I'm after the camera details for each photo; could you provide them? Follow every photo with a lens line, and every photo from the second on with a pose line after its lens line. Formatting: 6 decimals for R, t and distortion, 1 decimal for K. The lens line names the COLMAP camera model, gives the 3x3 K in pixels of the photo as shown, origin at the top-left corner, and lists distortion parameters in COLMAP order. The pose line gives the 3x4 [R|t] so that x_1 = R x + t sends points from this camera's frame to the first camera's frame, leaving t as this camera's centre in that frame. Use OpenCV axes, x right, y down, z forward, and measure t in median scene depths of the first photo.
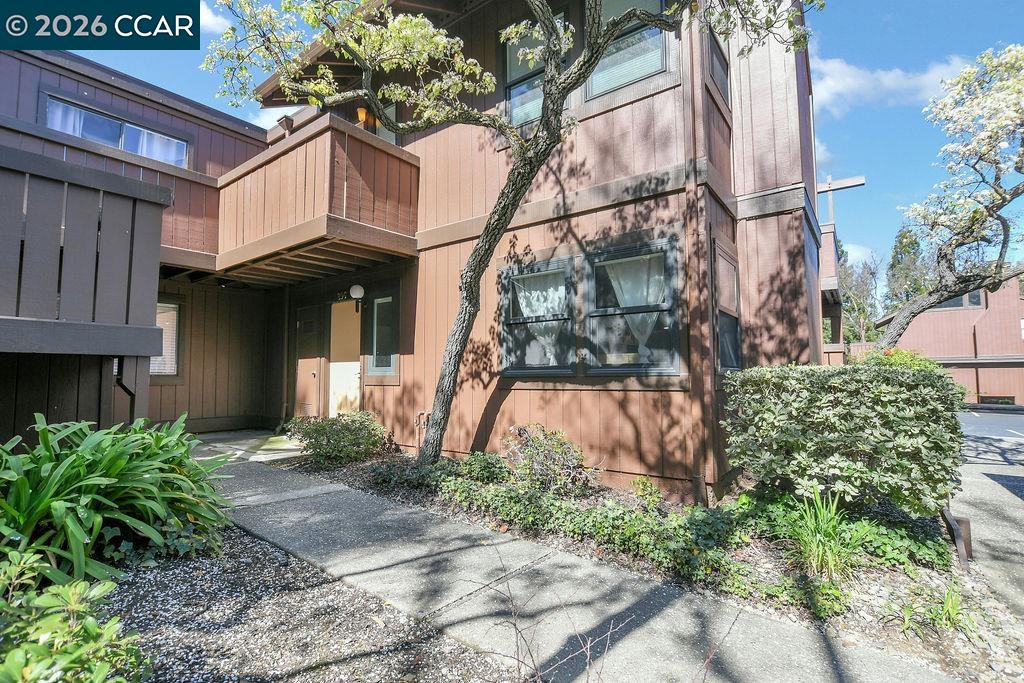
lens RADIAL K [[482.9, 0, 512.0], [0, 482.9, 341.5], [0, 0, 1]] dist [-0.016615, 0.001028]
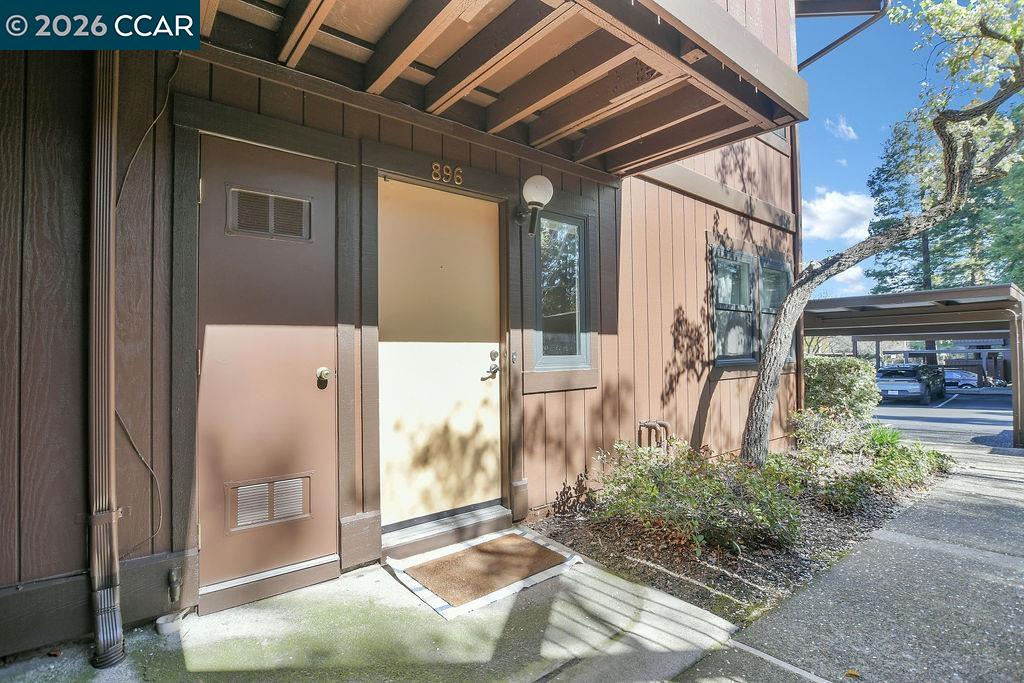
lens RADIAL K [[482.9, 0, 512.0], [0, 482.9, 341.5], [0, 0, 1]] dist [-0.016615, 0.001028]
pose [[0.232389, 0.024317, 0.972319, -0.916461], [-0.054653, 0.998434, -0.011908, 0.055596], [-0.971086, -0.050373, 0.233354, 1.088496]]
